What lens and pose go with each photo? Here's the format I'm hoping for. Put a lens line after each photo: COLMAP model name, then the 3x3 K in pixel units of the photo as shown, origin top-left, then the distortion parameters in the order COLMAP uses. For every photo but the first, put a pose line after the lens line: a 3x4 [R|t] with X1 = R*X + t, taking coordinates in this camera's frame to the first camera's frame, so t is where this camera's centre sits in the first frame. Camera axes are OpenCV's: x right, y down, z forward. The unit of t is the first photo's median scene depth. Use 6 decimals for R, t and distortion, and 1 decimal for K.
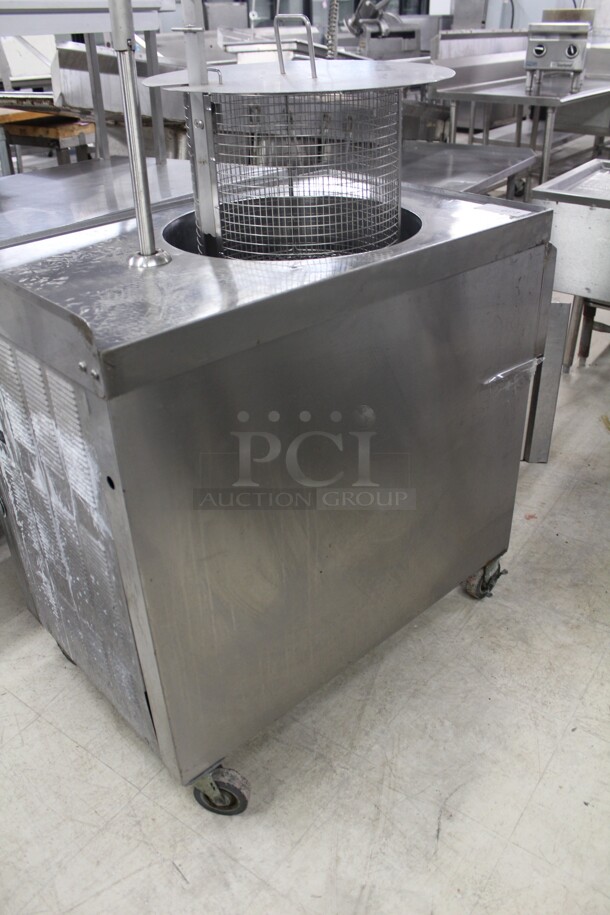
lens RADIAL K [[732.7, 0, 313.3], [0, 732.7, 450.7], [0, 0, 1]] dist [-0.163747, 0.119299]
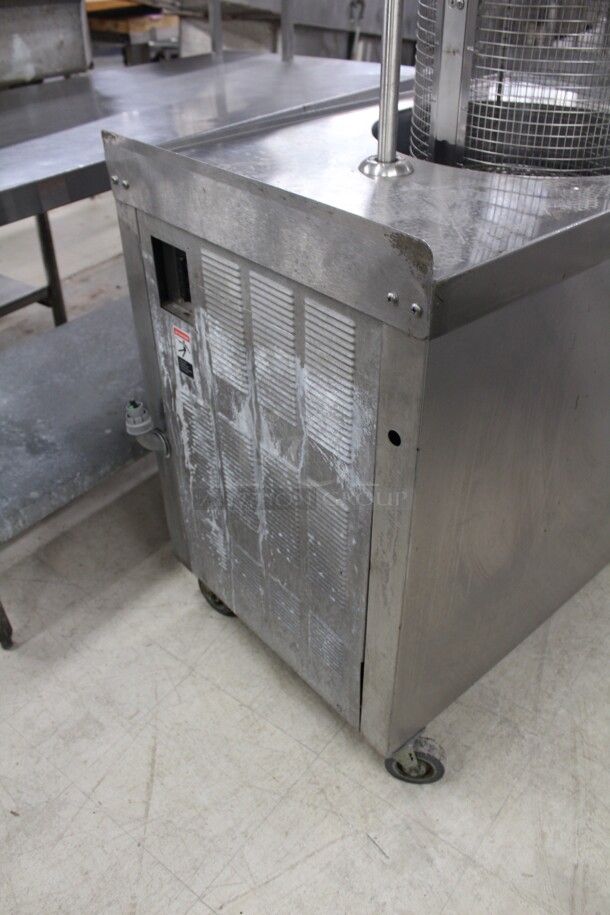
lens RADIAL K [[732.7, 0, 304.0], [0, 732.7, 449.5], [0, 0, 1]] dist [-0.163747, 0.119299]
pose [[0.999111, 0.029348, -0.030251, -0.261643], [-0.025847, 0.993568, 0.110244, -0.023984], [0.033292, -0.109364, 0.993444, 0.113467]]
